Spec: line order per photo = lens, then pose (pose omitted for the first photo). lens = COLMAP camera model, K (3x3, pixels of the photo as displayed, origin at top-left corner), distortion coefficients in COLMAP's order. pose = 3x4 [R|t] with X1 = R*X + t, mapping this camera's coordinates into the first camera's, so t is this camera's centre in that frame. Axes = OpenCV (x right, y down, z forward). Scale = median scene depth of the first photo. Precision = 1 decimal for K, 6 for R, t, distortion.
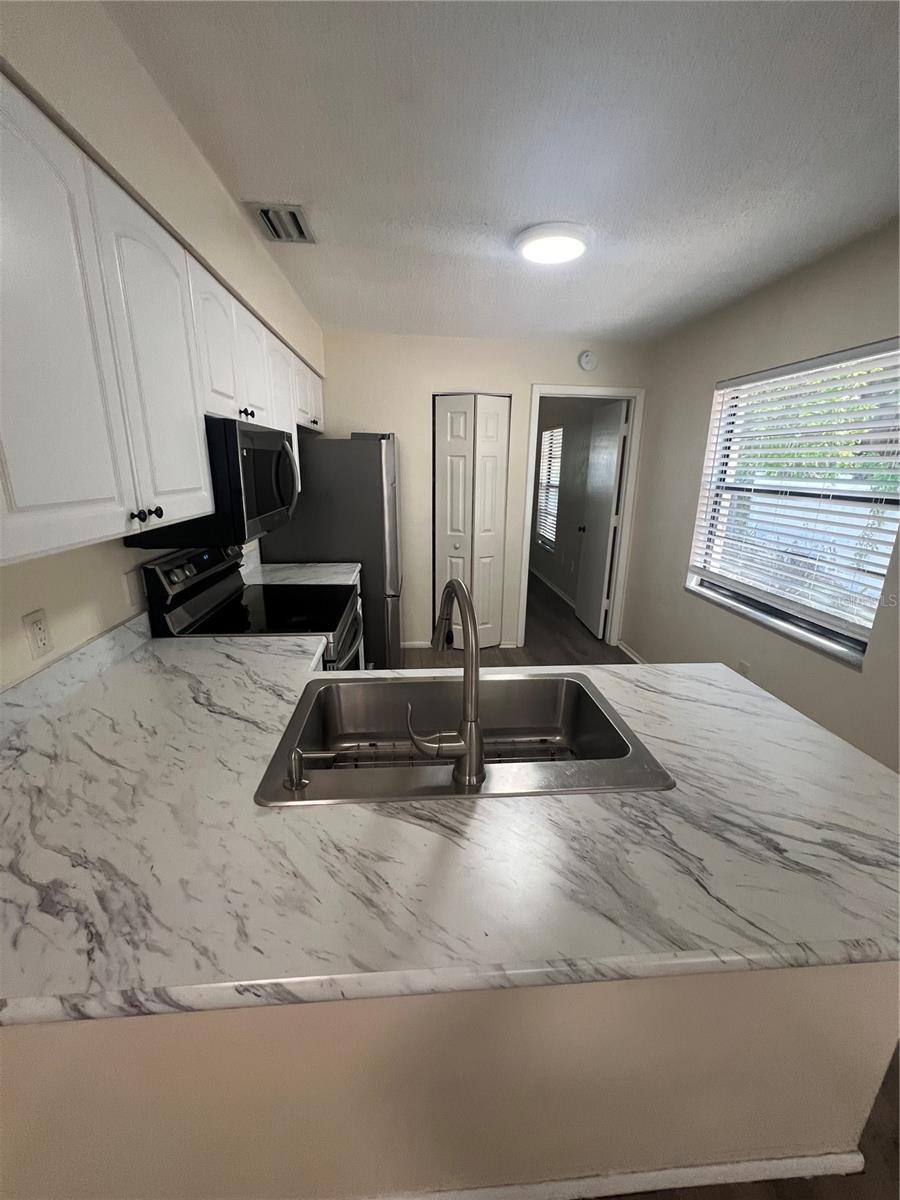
lens RADIAL K [[478.9, 0, 450.0], [0, 478.9, 600.0], [0, 0, 1]] dist [0.000500, -0.000020]
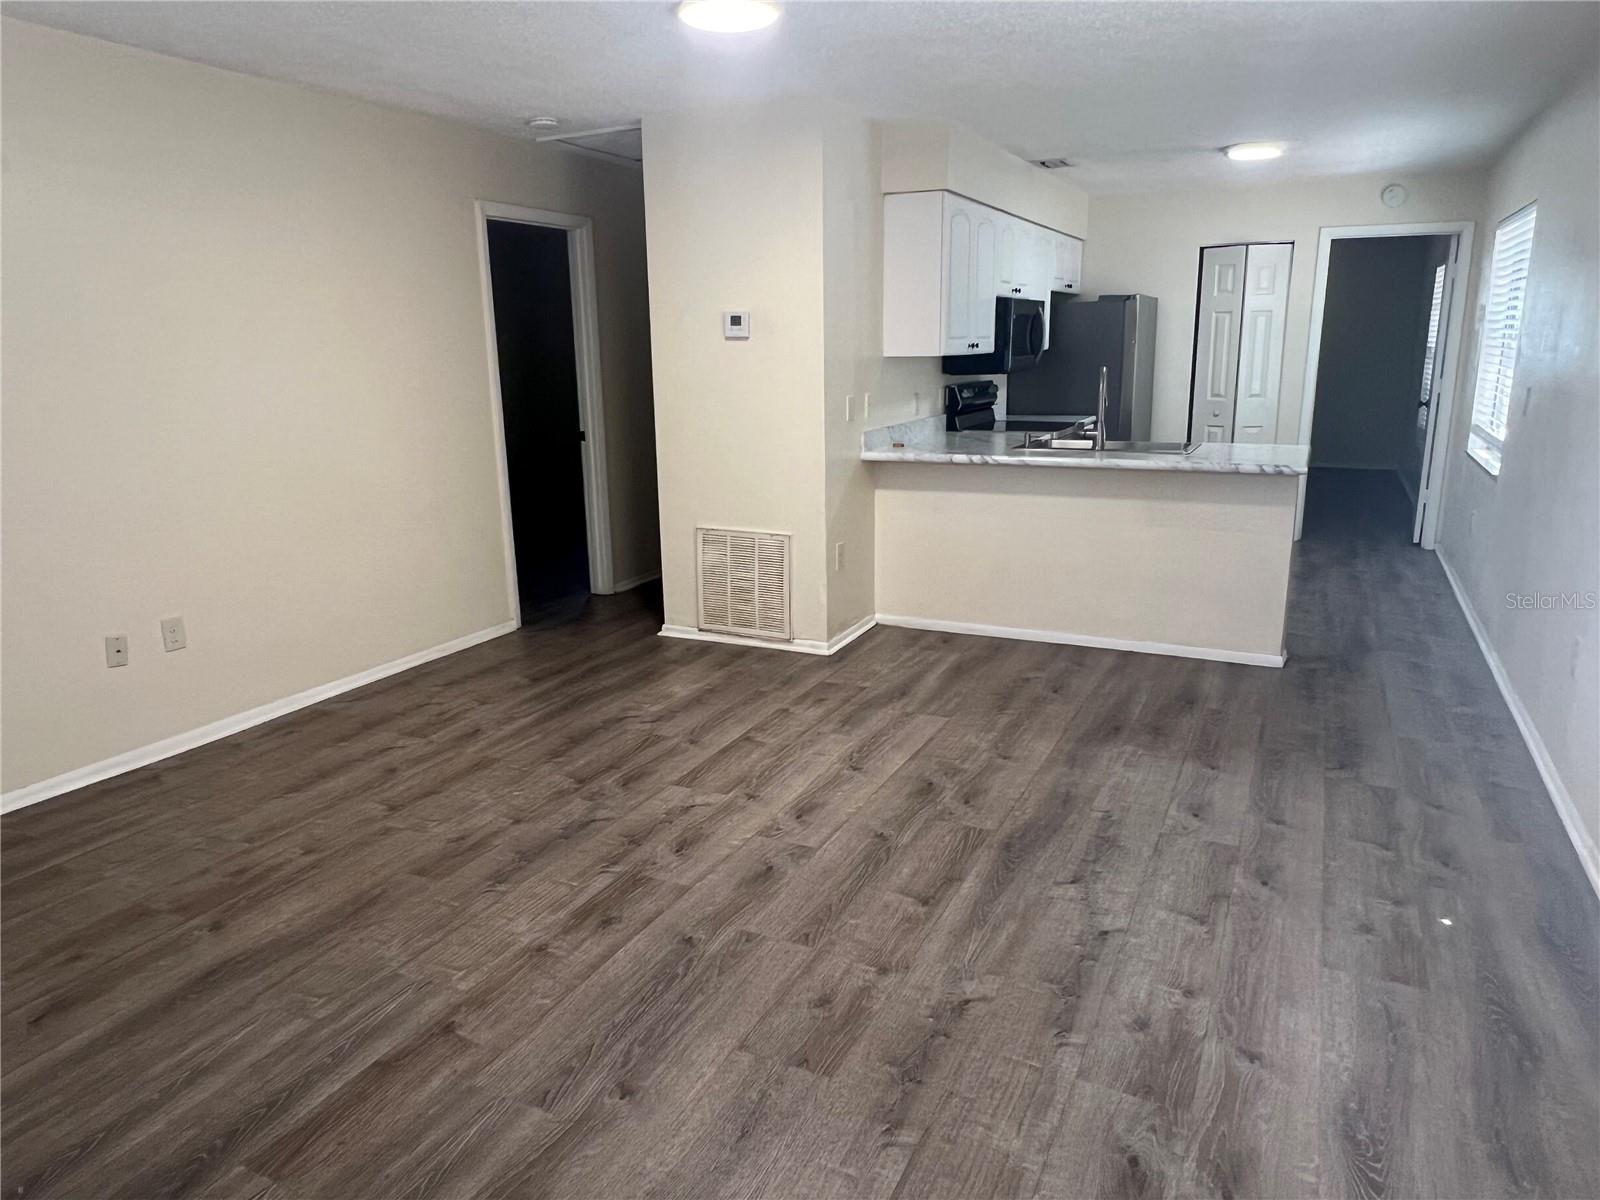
lens RADIAL K [[1028.6, 0, 800.0], [0, 1028.6, 600.0], [0, 0, 1]] dist [0.000294, -0.001515]
pose [[0.855468, 0.098946, -0.508315, 0.388149], [-0.112818, 0.993609, 0.003544, 0.338607], [0.505418, 0.054316, 0.861164, -1.096370]]
